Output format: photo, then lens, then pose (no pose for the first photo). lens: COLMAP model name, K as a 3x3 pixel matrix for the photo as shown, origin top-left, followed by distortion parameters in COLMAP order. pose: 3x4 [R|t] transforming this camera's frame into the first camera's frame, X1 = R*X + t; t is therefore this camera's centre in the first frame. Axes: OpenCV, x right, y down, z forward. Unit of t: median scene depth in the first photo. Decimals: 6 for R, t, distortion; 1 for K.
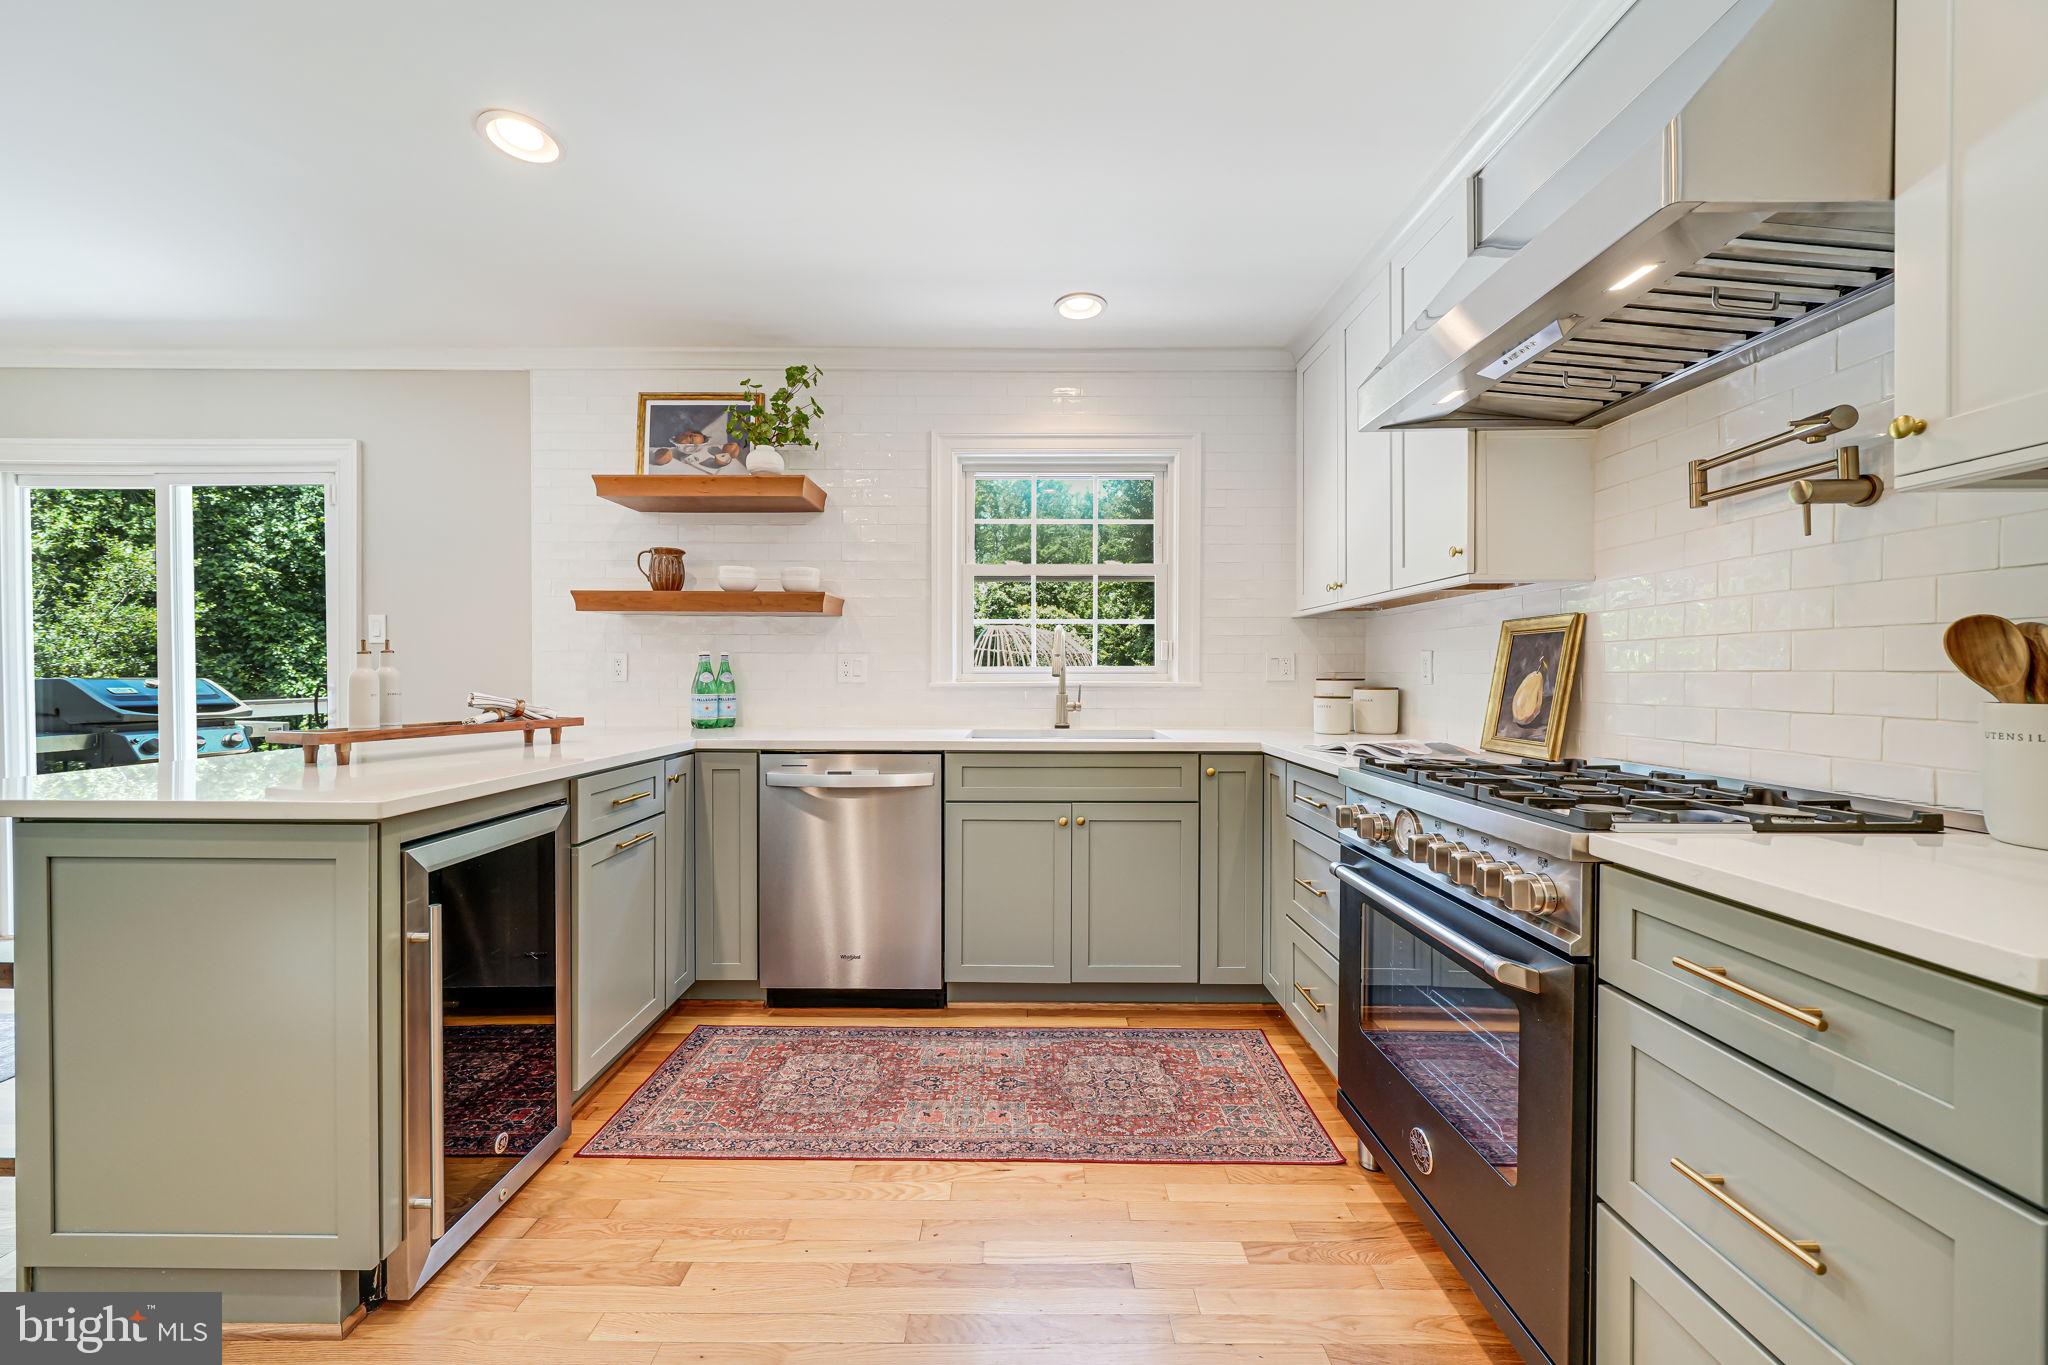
lens RADIAL K [[721.1, 0, 1041.5], [0, 721.1, 692.9], [0, 0, 1]] dist [-0.004206, -0.000163]
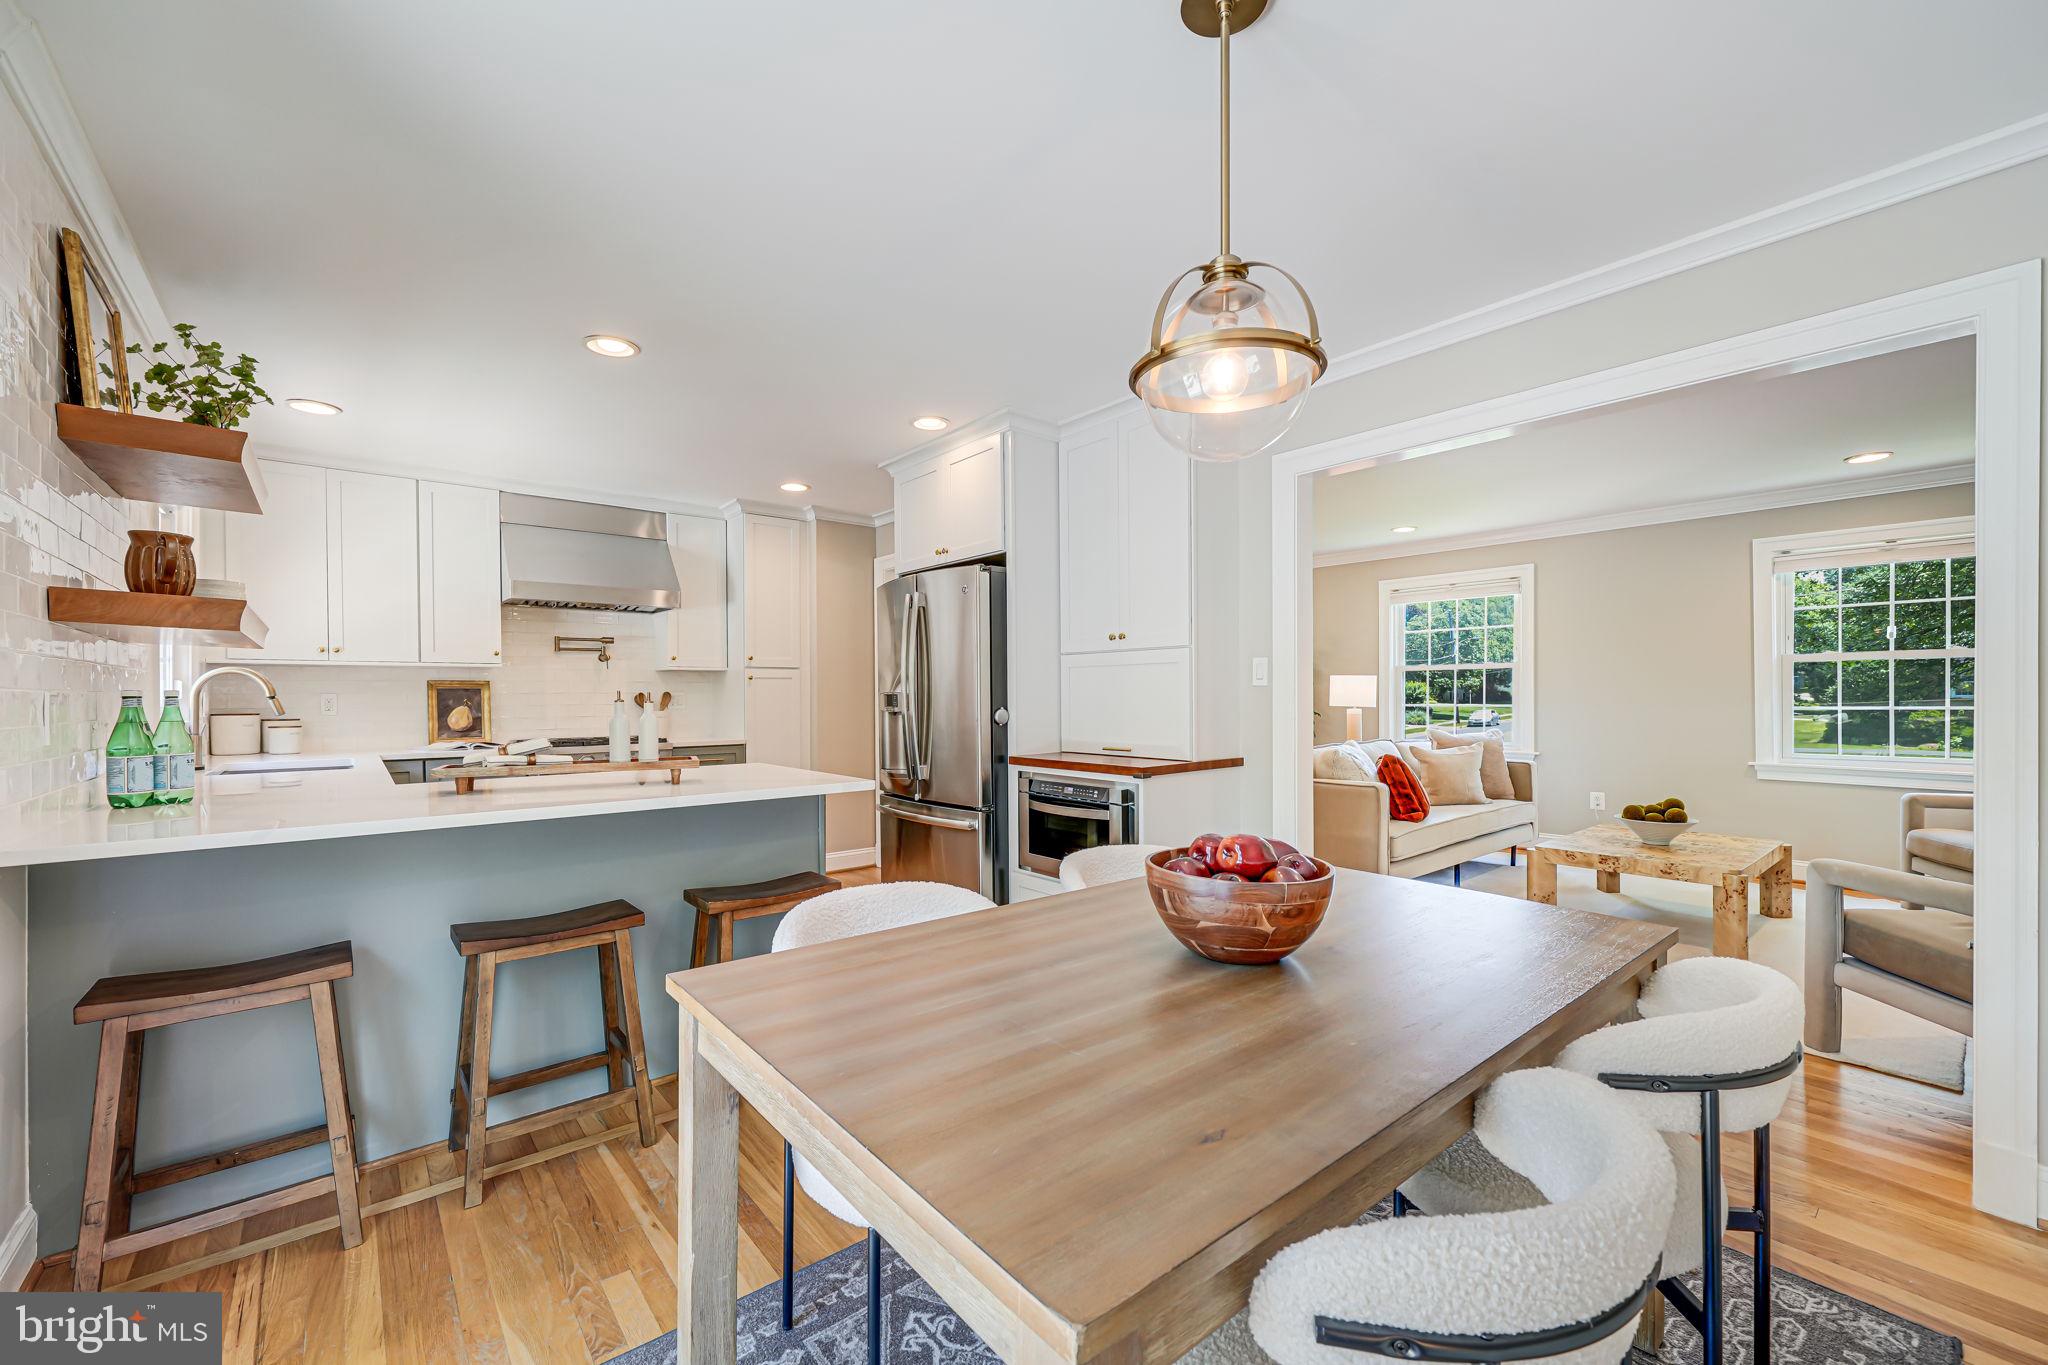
lens RADIAL K [[814.0, 0, 1010.6], [0, 814.0, 700.6], [0, 0, 1]] dist [-0.002127, -0.000102]
pose [[-0.621588, -0.006055, 0.783321, -1.596711], [0.024165, 0.999346, 0.026901, -0.051271], [-0.782971, 0.035650, -0.621036, 0.872450]]
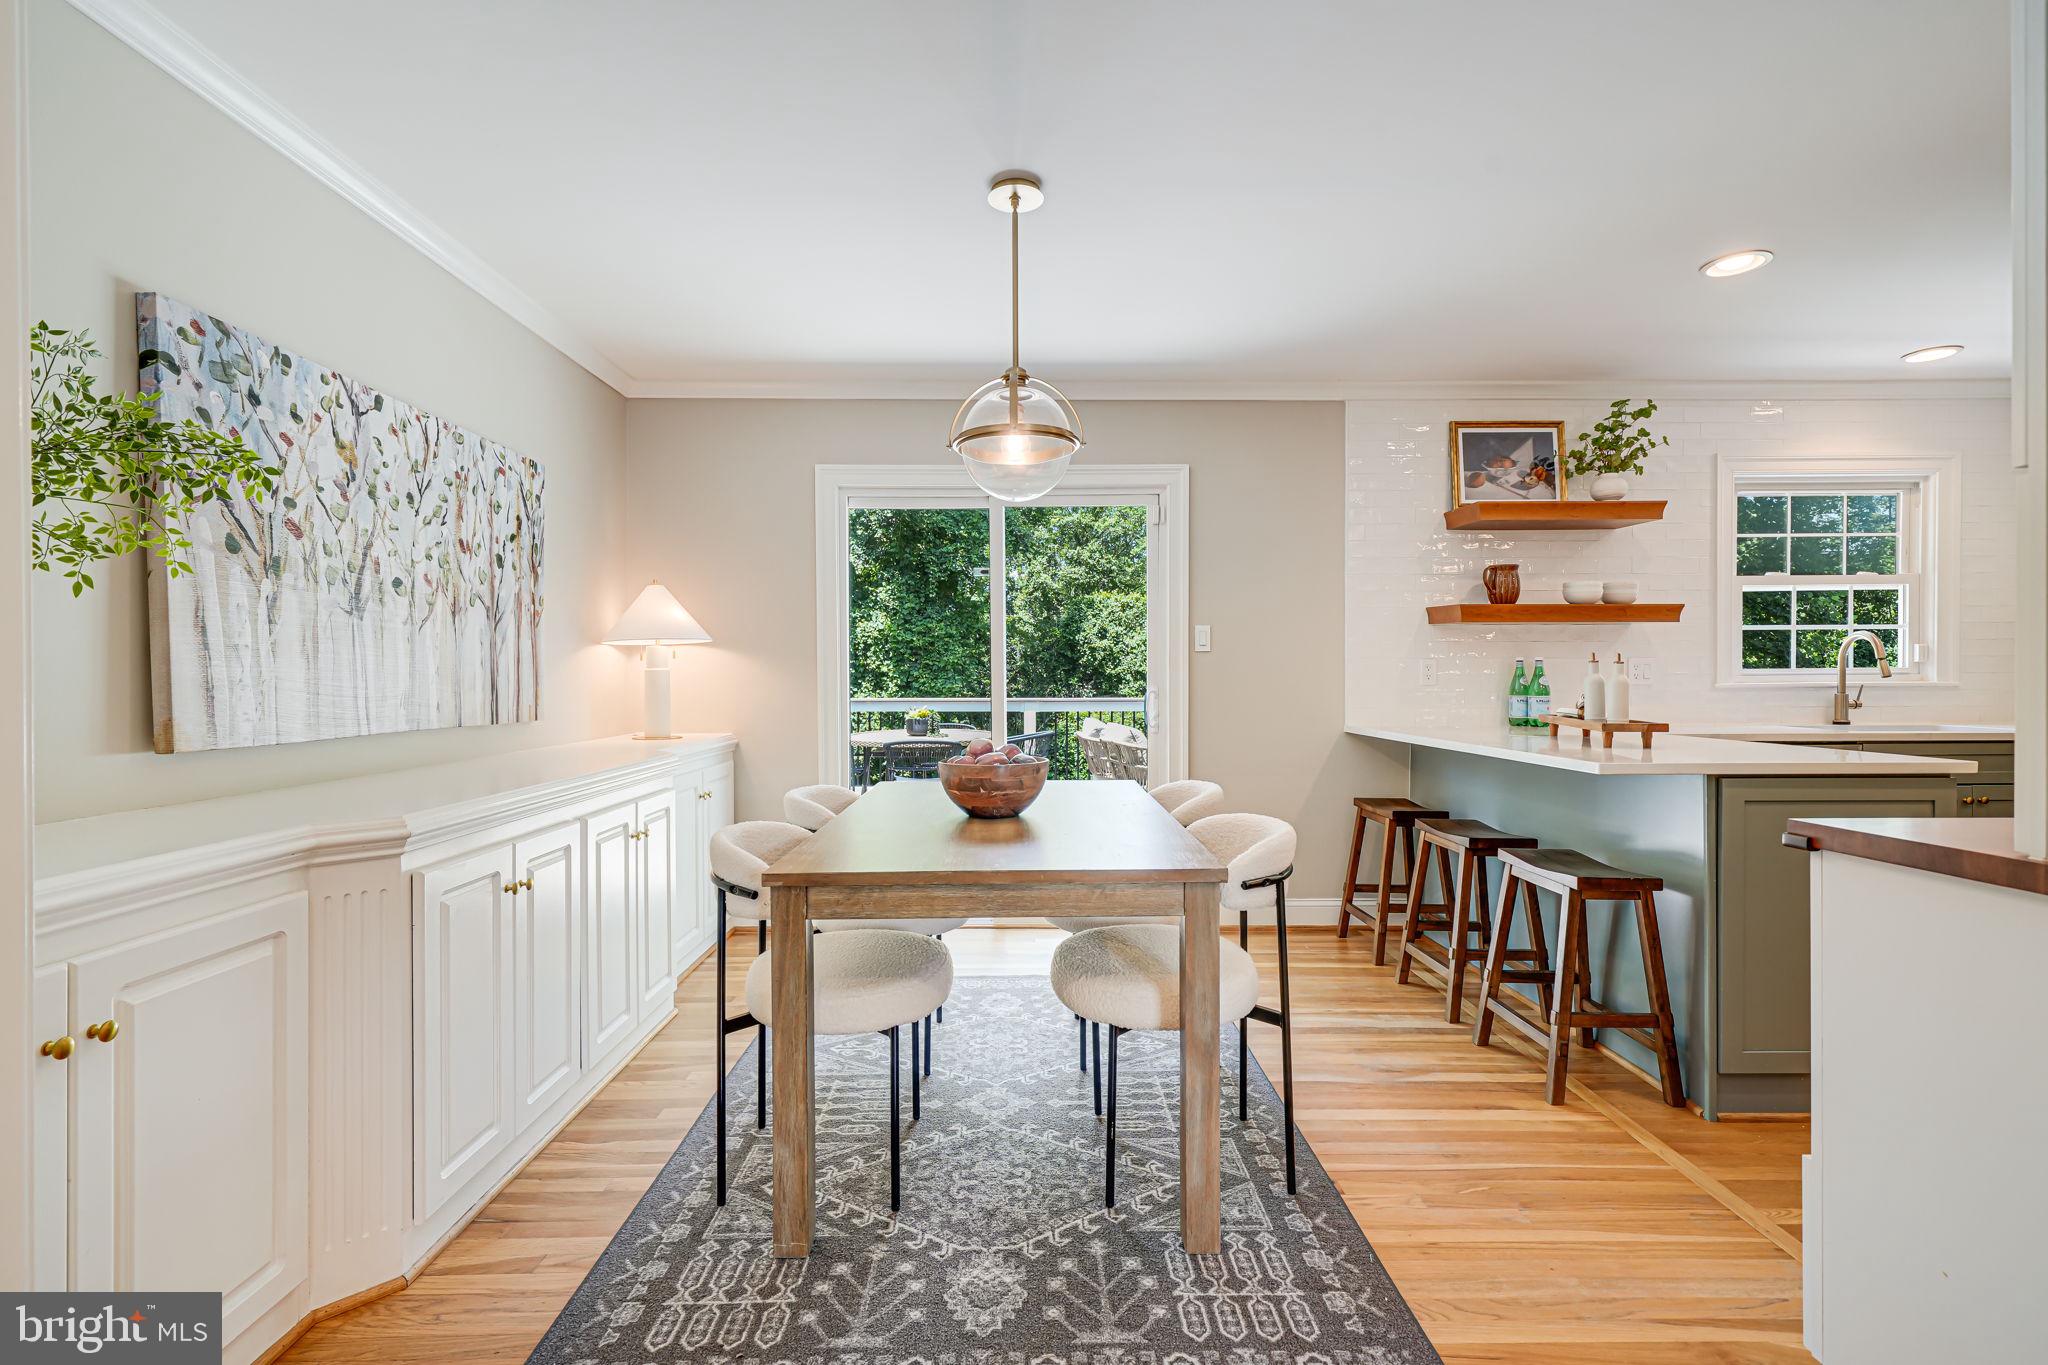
lens RADIAL K [[928.1, 0, 1016.8], [0, 928.1, 685.2], [0, 0, 1]] dist [-0.001490, 0.000101]
pose [[0.999907, -0.006449, -0.012004, -1.269745], [0.006241, 0.999831, -0.017290, 0.004975], [0.012113, 0.017213, 0.999778, -0.436314]]
